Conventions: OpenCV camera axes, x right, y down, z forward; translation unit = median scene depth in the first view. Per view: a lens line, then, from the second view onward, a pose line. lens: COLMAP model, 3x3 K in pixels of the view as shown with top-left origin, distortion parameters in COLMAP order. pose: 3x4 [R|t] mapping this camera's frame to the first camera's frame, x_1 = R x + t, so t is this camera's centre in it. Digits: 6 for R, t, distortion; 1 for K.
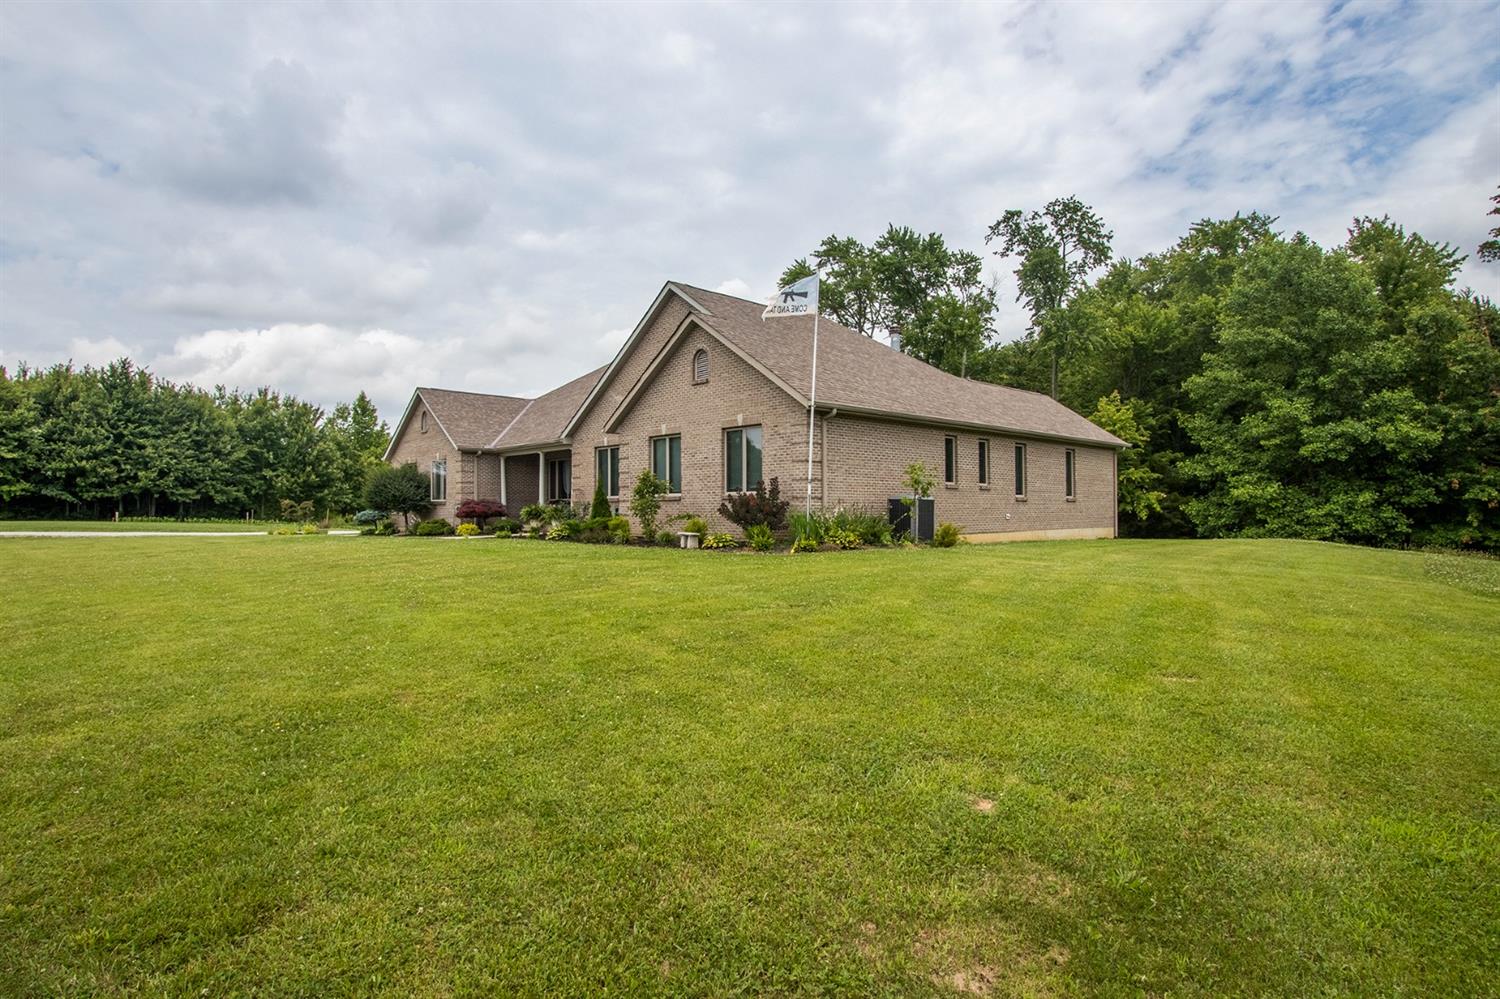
lens RADIAL K [[780.3, 0, 750.0], [0, 780.3, 499.5], [0, 0, 1]] dist [-0.015399, 0.000034]
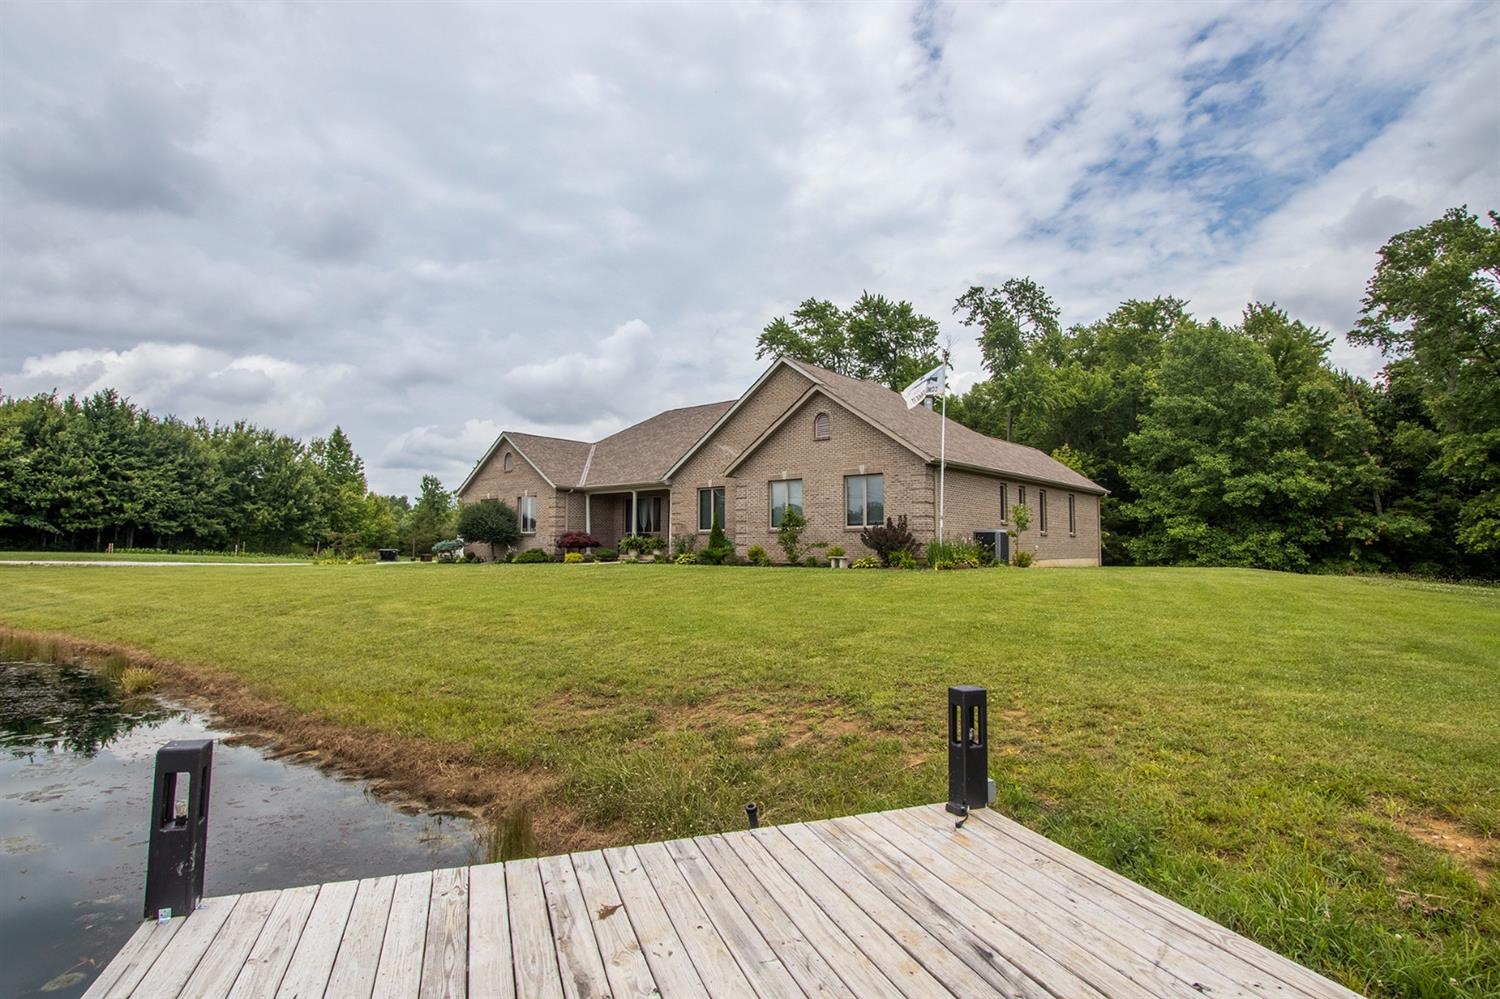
lens RADIAL K [[780.3, 0, 750.0], [0, 780.3, 499.5], [0, 0, 1]] dist [-0.015399, 0.000034]
pose [[0.993096, 0.012594, 0.116630, -0.127257], [-0.006705, 0.998689, -0.050747, 0.005083], [-0.117116, 0.049614, 0.991878, -0.092263]]
